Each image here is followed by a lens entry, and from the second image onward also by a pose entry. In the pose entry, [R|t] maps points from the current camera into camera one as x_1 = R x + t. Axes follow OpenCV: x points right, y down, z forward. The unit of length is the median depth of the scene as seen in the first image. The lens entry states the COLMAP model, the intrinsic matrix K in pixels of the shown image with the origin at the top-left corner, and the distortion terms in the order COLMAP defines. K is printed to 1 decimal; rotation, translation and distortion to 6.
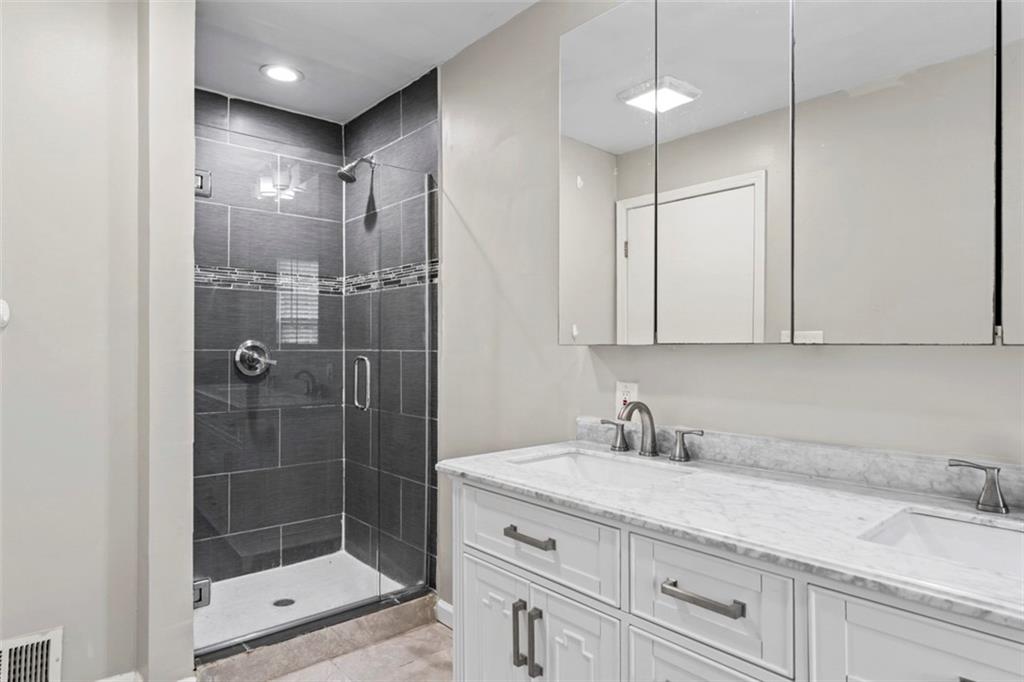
lens RADIAL K [[589.7, 0, 512.0], [0, 589.7, 341.0], [0, 0, 1]] dist [0.002520, 0.000379]
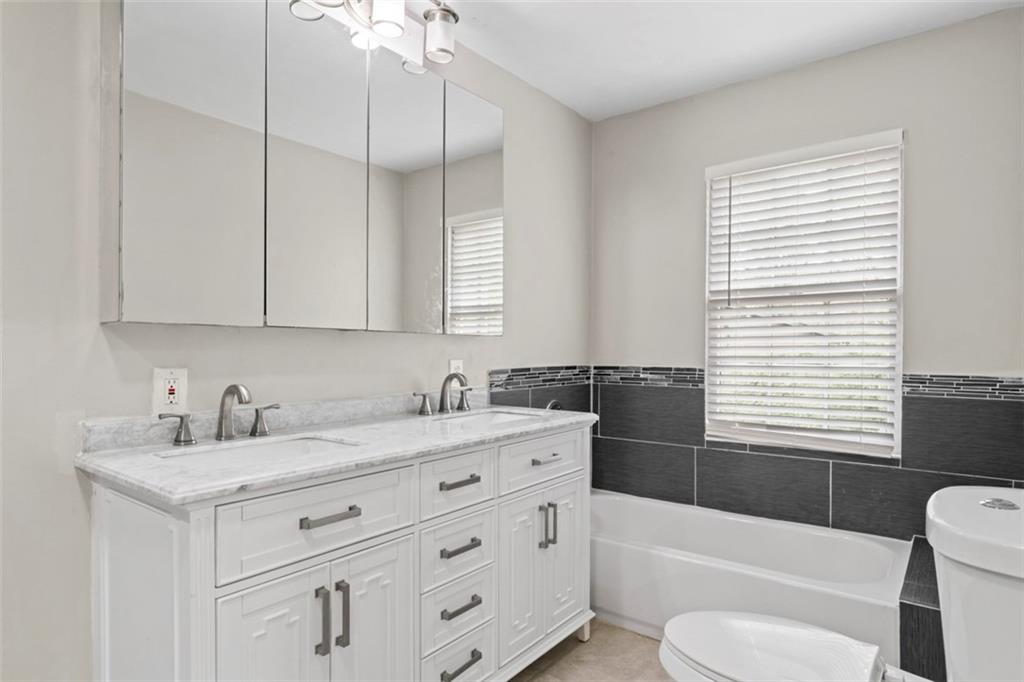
lens RADIAL K [[589.7, 0, 512.0], [0, 589.7, 341.0], [0, 0, 1]] dist [0.002520, 0.000379]
pose [[-0.206278, 0.011991, 0.978420, -1.019307], [-0.018150, 0.999706, -0.016078, 0.046903], [-0.978325, -0.021075, -0.205999, 0.920305]]
